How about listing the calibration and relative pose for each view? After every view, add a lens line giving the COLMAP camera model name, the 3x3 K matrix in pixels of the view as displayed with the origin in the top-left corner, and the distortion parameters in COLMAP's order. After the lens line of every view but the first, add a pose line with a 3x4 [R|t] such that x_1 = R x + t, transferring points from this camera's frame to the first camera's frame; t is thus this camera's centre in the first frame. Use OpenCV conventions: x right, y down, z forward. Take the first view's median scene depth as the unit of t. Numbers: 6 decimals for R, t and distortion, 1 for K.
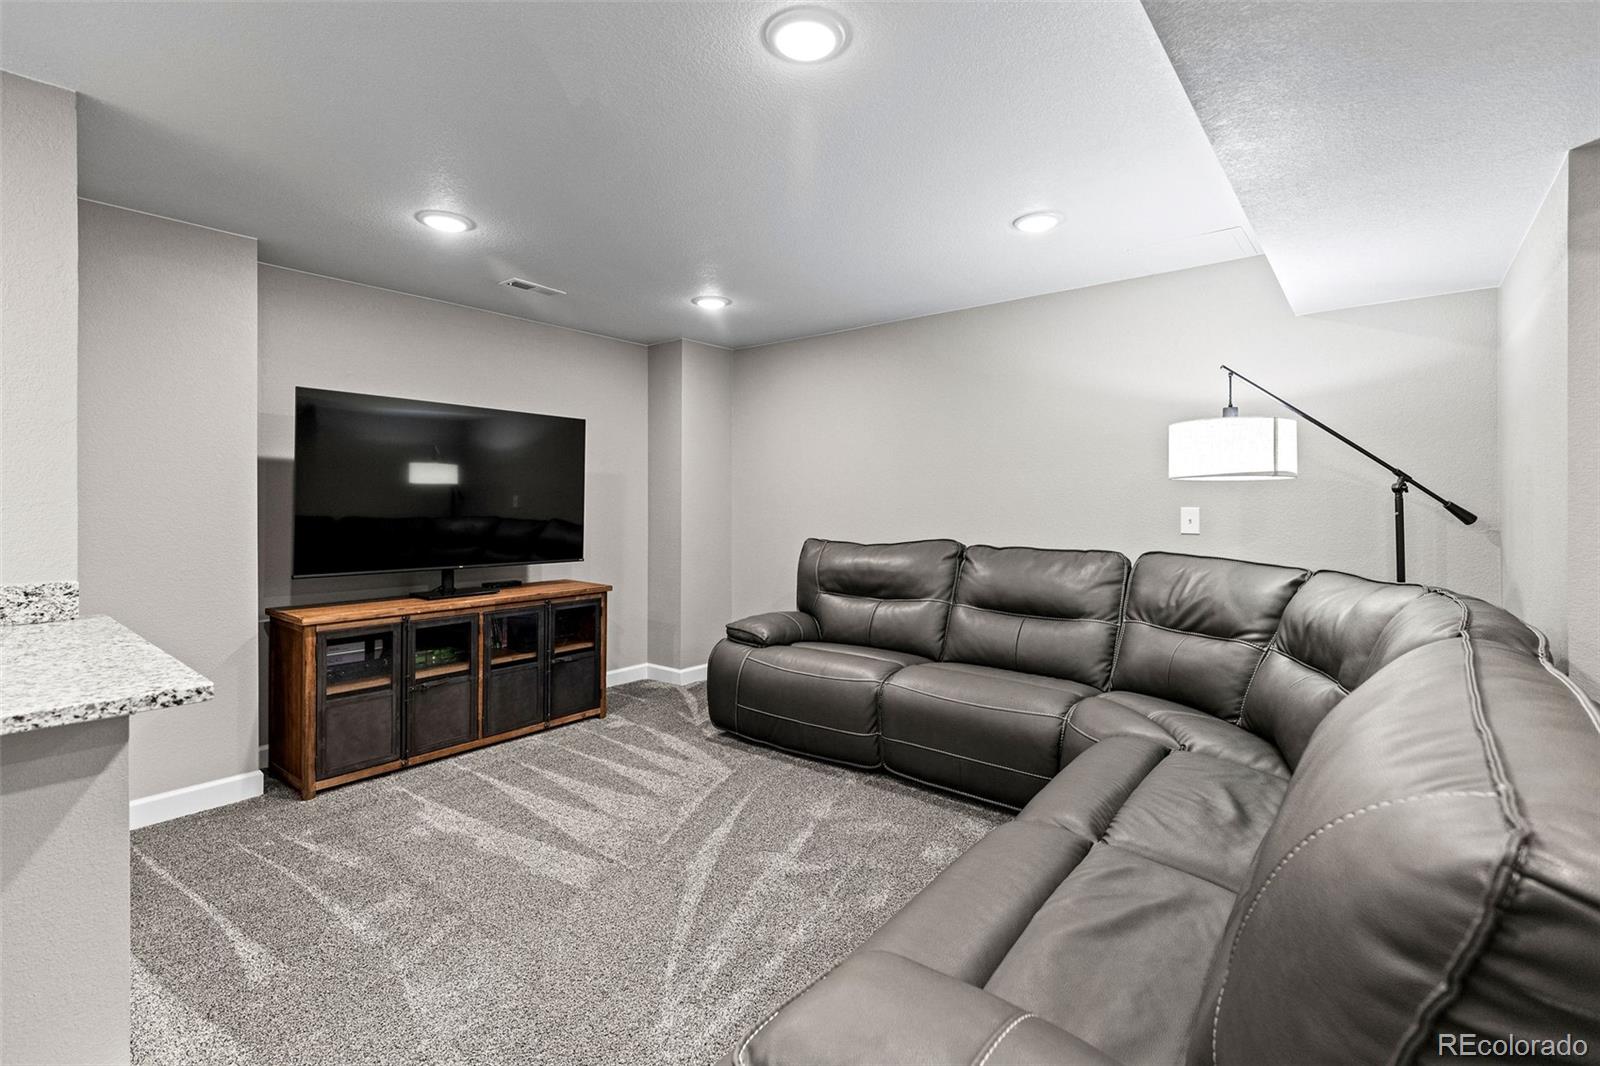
lens RADIAL K [[722.6, 0, 801.6], [0, 722.6, 518.0], [0, 0, 1]] dist [0.003329, 0.000424]
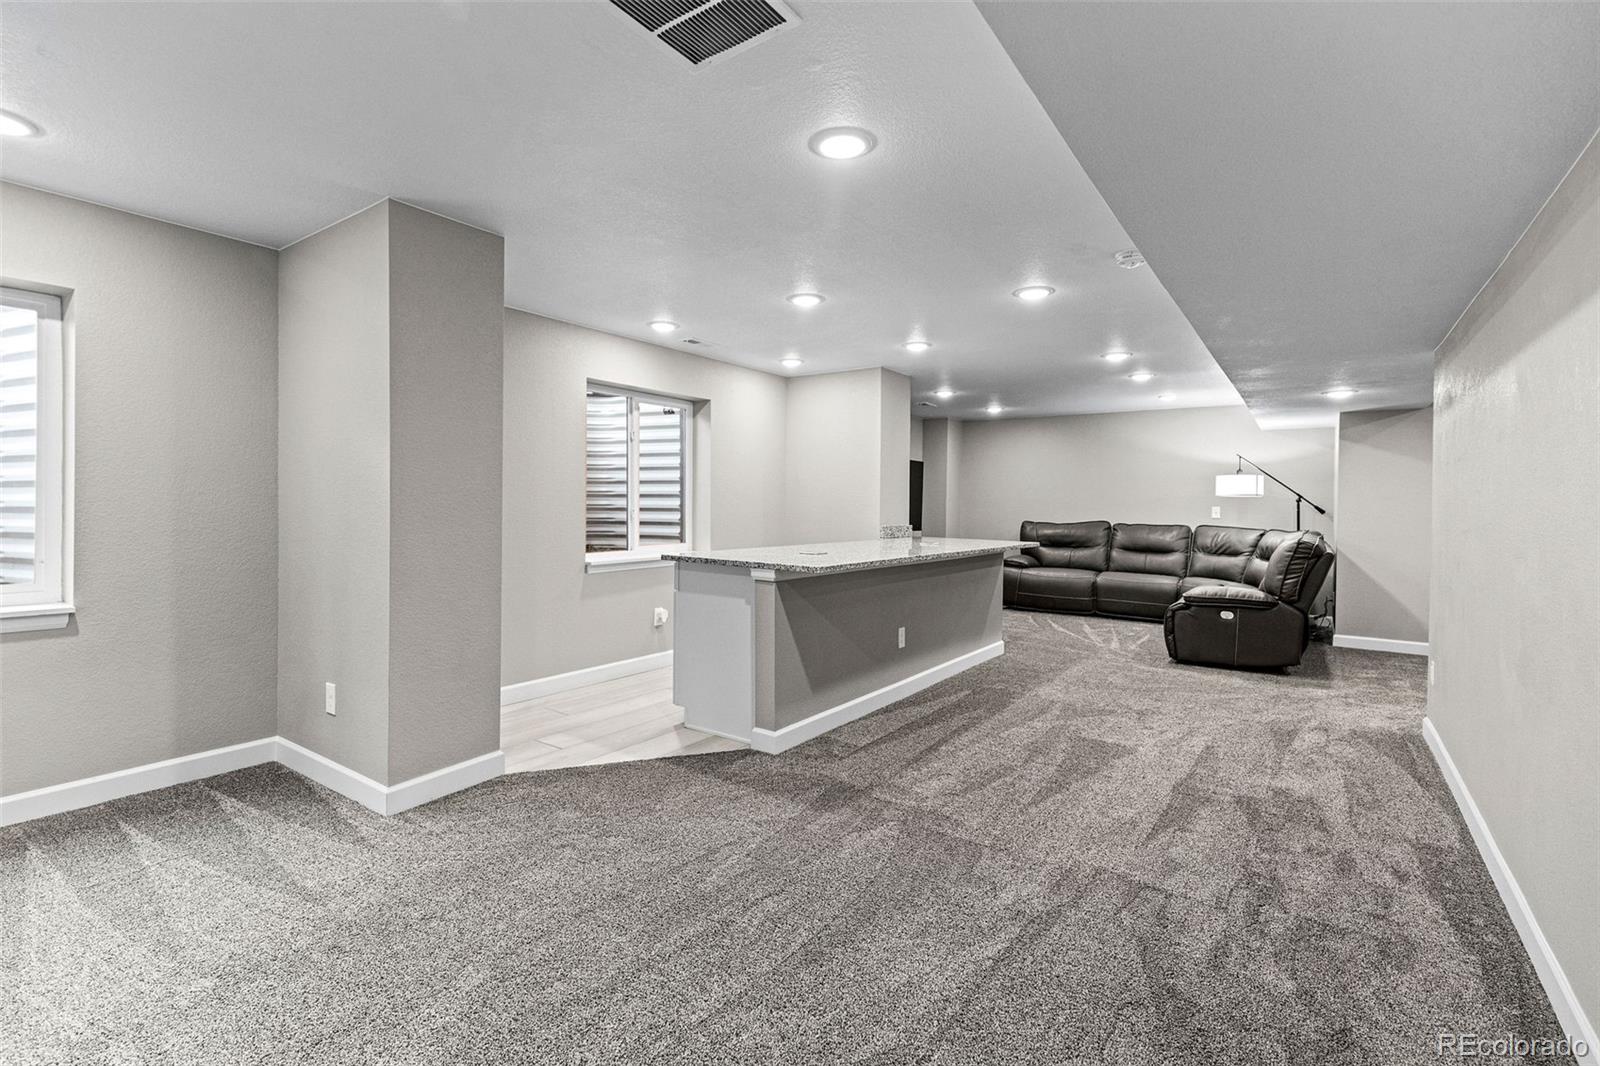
lens RADIAL K [[722.6, 0, 801.6], [0, 722.6, 518.0], [0, 0, 1]] dist [0.003329, 0.000424]
pose [[0.998285, 0.009176, 0.057811, -1.187255], [-0.009340, 0.999953, 0.002571, 0.034675], [-0.057784, -0.003106, 0.998324, -1.597463]]
